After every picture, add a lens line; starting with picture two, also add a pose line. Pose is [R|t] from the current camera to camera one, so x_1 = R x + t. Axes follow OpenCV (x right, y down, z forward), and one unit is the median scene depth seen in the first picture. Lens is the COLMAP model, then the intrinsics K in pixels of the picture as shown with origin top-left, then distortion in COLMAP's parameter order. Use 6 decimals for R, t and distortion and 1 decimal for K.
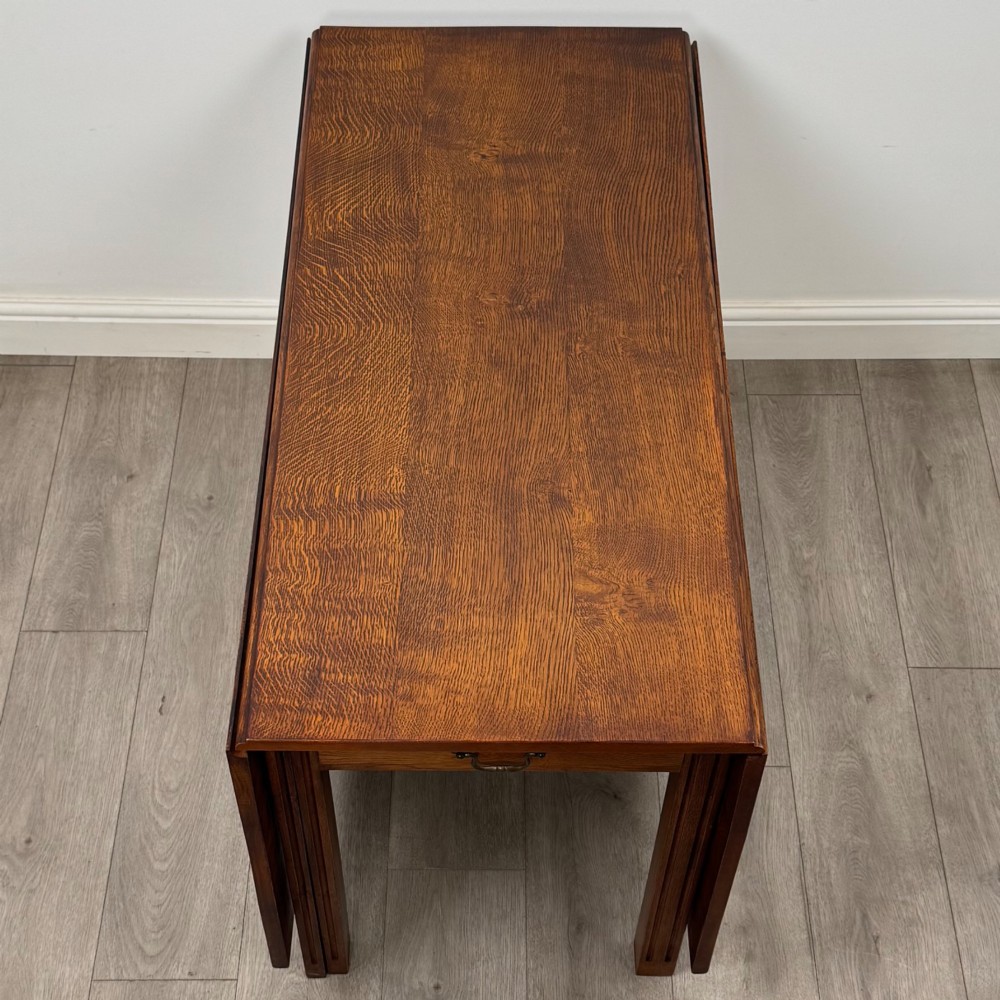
lens RADIAL K [[1262.6, 0, 523.7], [0, 1262.6, 427.0], [0, 0, 1]] dist [0.060437, -0.022472]
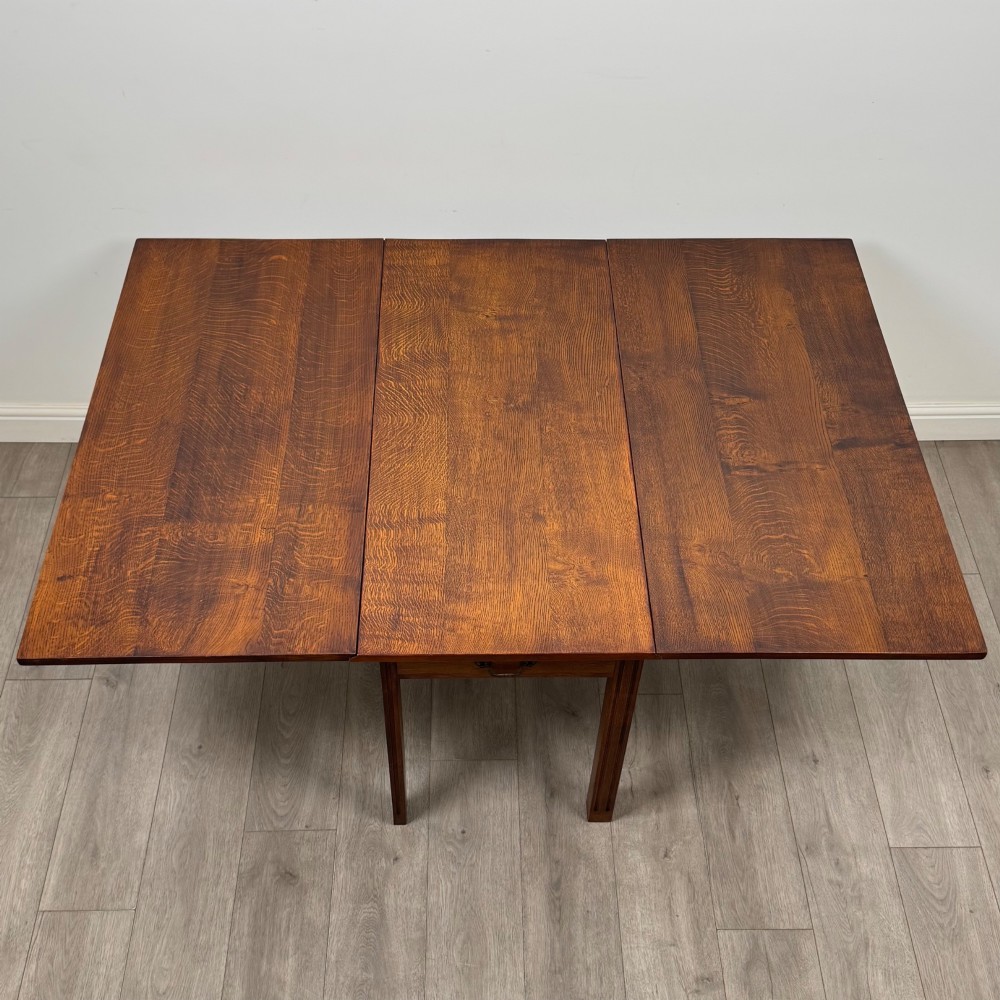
lens RADIAL K [[1262.6, 0, 523.7], [0, 1262.6, 427.0], [0, 0, 1]] dist [0.060437, -0.022472]
pose [[0.998723, -0.006179, 0.050141, -0.071856], [0.012278, 0.992421, -0.122272, 0.139403], [-0.049006, 0.122732, 0.991229, -0.654037]]
